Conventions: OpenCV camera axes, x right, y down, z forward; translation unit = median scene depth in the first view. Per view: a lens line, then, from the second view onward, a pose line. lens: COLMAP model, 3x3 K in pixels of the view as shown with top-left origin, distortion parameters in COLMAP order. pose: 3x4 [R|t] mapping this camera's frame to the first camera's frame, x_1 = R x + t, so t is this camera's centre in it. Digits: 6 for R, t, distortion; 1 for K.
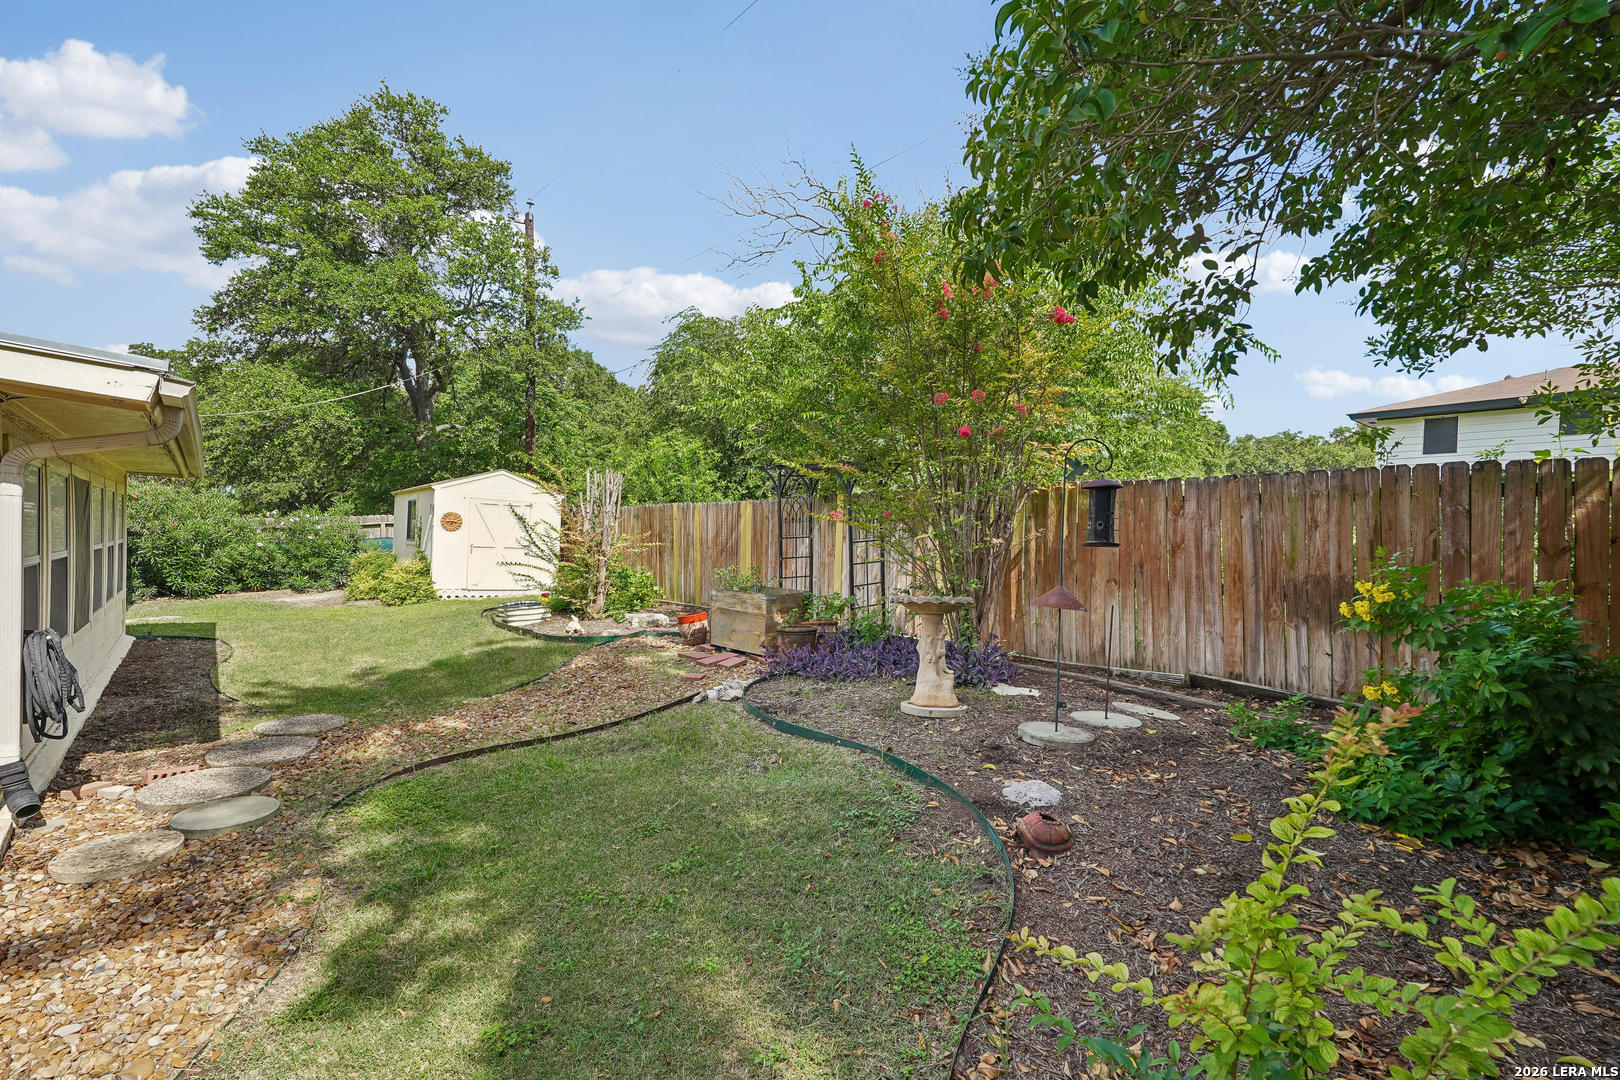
lens RADIAL K [[747.7, 0, 817.3], [0, 747.7, 539.9], [0, 0, 1]] dist [-0.003613, -0.000549]
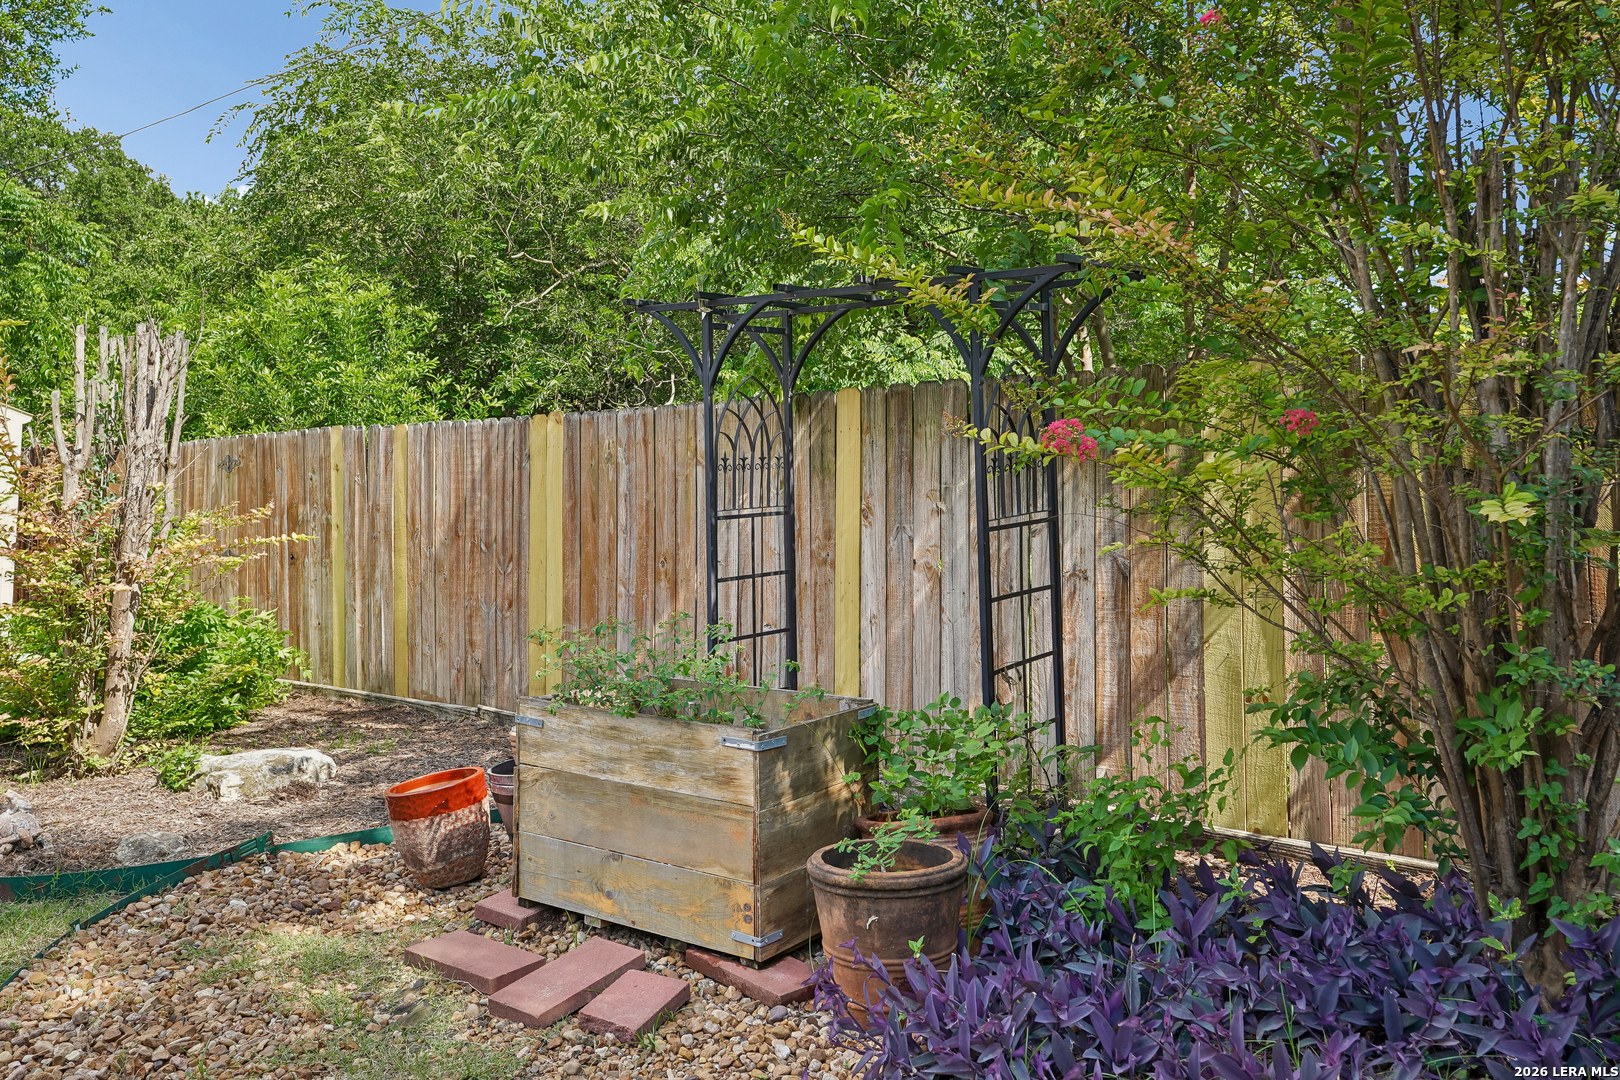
lens RADIAL K [[1302.0, 0, 803.8], [0, 1302.0, 447.5], [0, 0, 1]] dist [0.002223, 0.001373]
pose [[0.982316, -0.011303, 0.186889, -0.096322], [0.019537, 0.998915, -0.042276, -0.007110], [-0.186208, 0.045180, 0.981471, 0.366674]]
